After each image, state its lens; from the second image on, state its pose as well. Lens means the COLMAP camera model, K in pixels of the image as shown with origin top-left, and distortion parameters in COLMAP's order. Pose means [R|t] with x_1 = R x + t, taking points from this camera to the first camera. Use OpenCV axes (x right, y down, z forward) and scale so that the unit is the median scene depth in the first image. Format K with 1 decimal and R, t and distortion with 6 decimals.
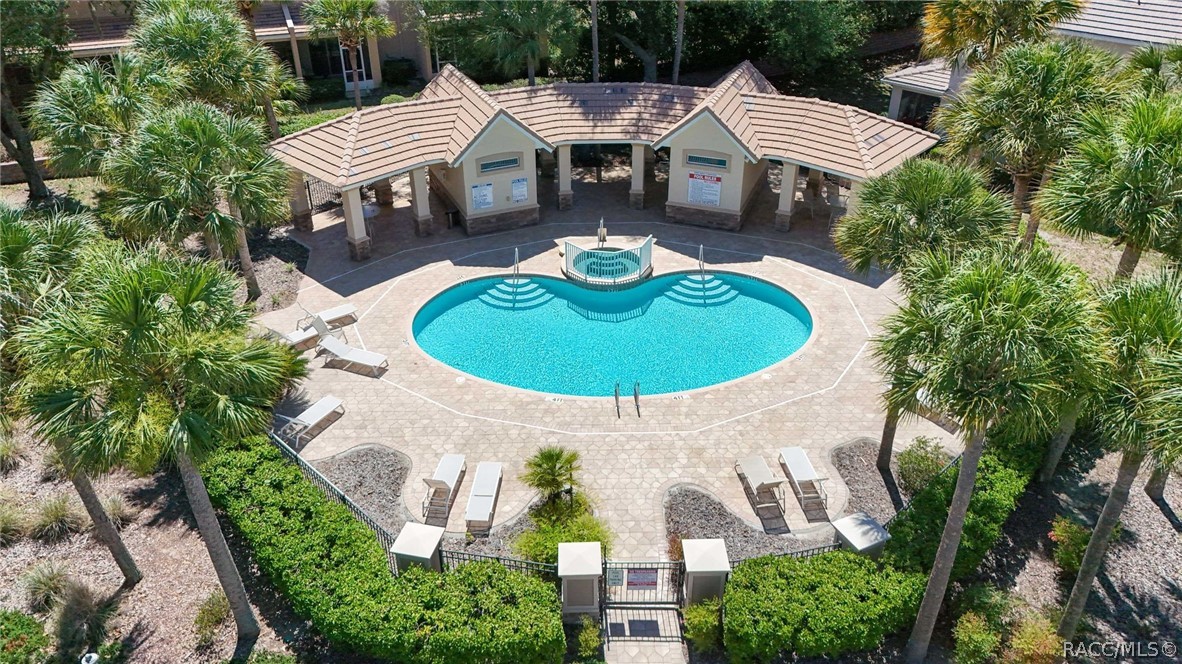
lens RADIAL K [[849.5, 0, 591.0], [0, 849.5, 332.0], [0, 0, 1]] dist [0.075496, -0.003330]
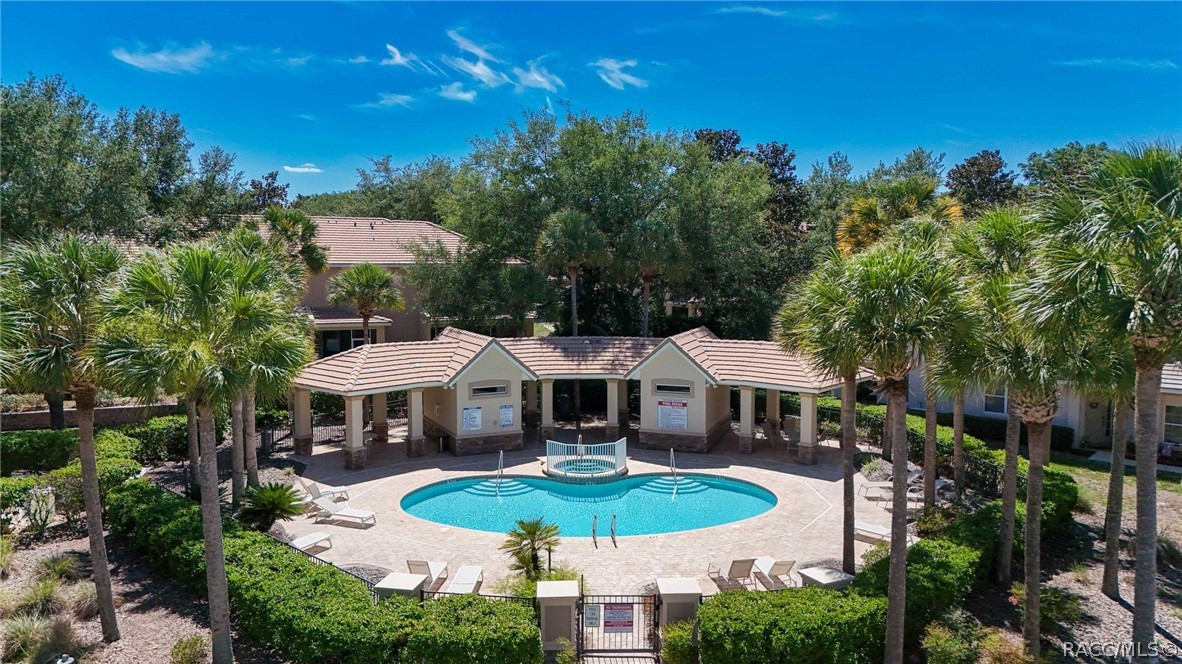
lens RADIAL K [[849.5, 0, 591.0], [0, 849.5, 332.0], [0, 0, 1]] dist [0.075496, -0.003330]
pose [[0.999764, -0.000696, 0.021716, 0.002787], [0.010448, 0.891748, -0.452412, 0.253665], [-0.019050, 0.452532, 0.891545, -0.037683]]
